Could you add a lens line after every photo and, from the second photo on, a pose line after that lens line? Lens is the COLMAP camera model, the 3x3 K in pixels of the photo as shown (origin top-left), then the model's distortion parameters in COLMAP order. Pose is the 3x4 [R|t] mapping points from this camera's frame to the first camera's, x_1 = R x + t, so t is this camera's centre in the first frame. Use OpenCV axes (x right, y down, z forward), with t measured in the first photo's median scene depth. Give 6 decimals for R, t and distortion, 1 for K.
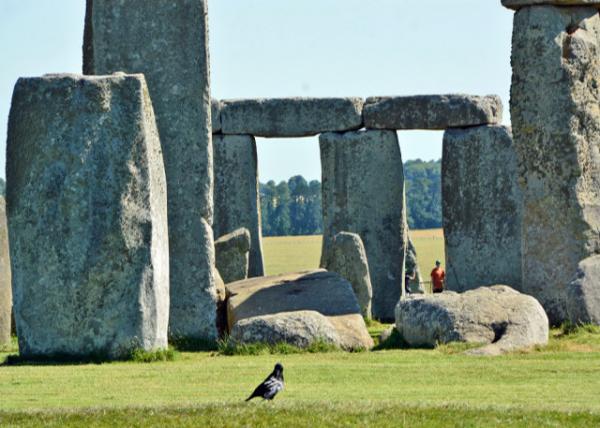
lens RADIAL K [[2784.8, 0, 300.0], [0, 2784.8, 214.0], [0, 0, 1]] dist [-0.074438, 61.062947]
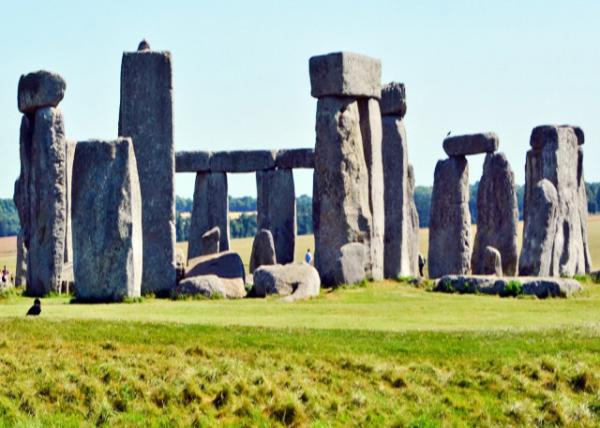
lens RADIAL K [[2784.8, 0, 300.0], [0, 2784.8, 214.0], [0, 0, 1]] dist [-0.074438, 61.062947]
pose [[0.896643, 0.002607, -0.442746, 0.810202], [-0.005440, 0.999972, -0.005129, 0.005565], [0.442721, 0.007007, 0.896632, -0.513798]]
